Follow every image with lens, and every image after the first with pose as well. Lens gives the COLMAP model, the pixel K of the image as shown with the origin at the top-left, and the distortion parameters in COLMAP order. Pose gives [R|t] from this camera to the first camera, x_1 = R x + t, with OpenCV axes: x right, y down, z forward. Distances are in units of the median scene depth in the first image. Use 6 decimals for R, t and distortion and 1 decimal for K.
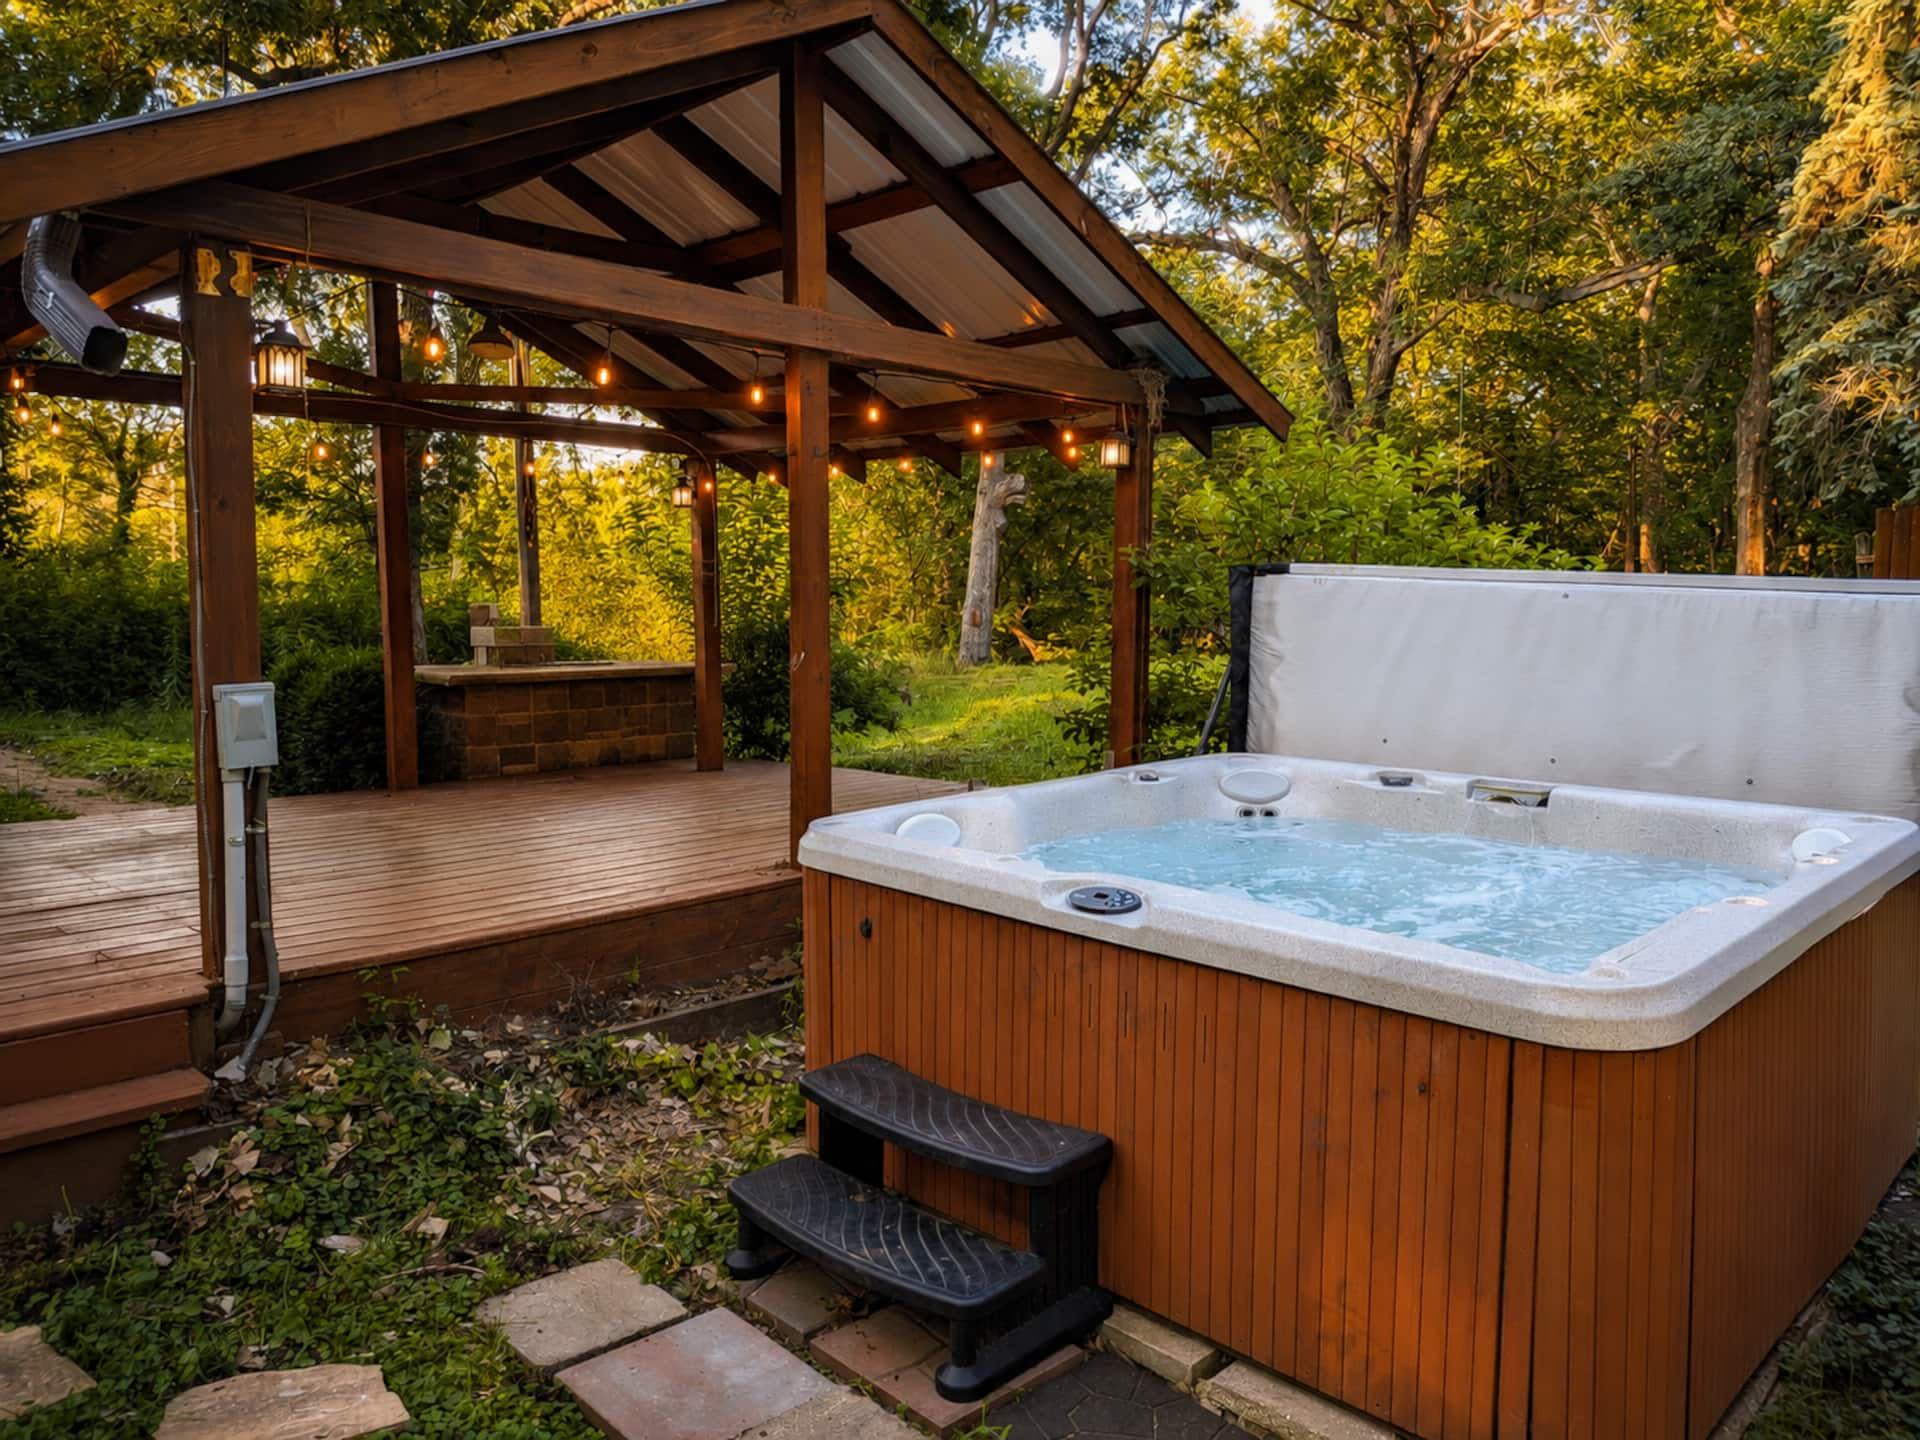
lens RADIAL K [[1372.7, 0, 959.2], [0, 1372.7, 717.3], [0, 0, 1]] dist [-0.006490, -0.006811]
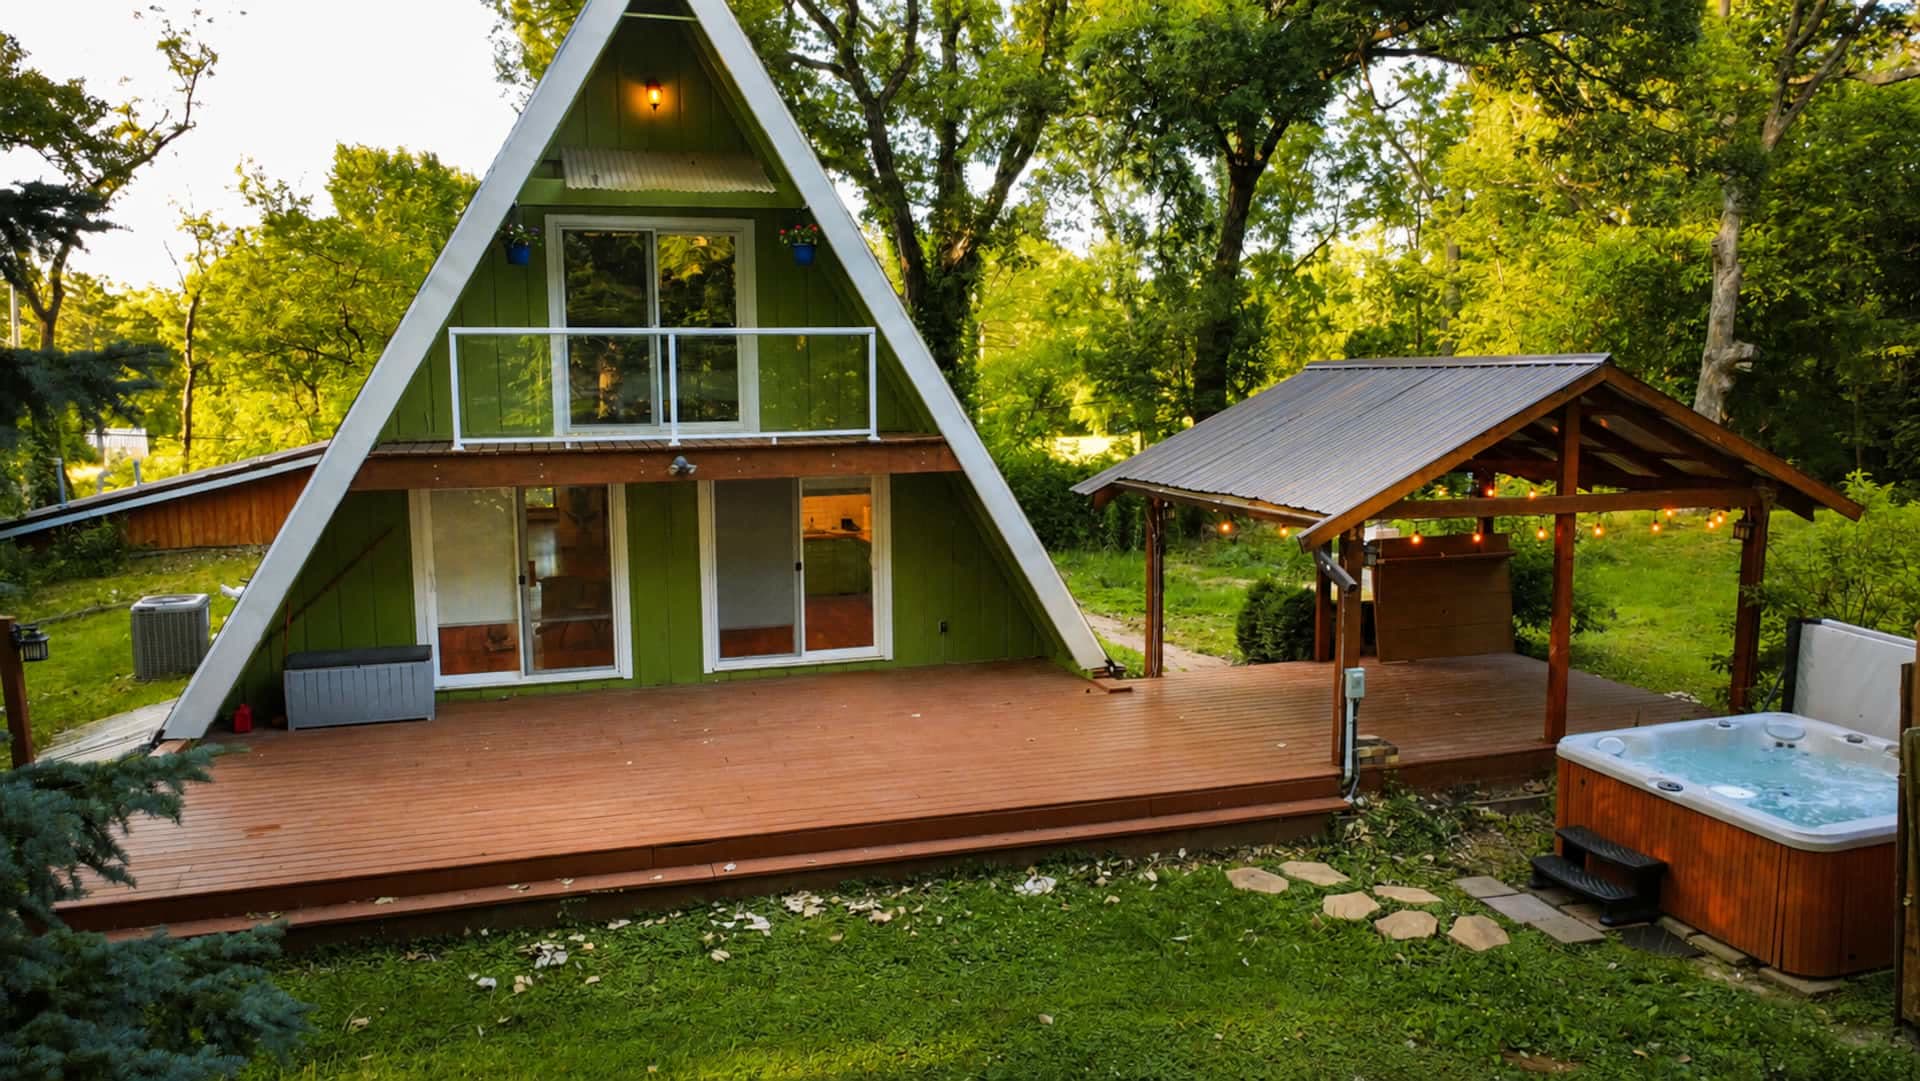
lens RADIAL K [[1338.3, 0, 958.4], [0, 1338.3, 545.3], [0, 0, 1]] dist [0.012623, 0.000391]
pose [[0.876465, 0.049131, -0.478953, 0.108492], [-0.027801, 0.998284, 0.051530, -0.447618], [0.480663, -0.031849, 0.876327, -2.067142]]
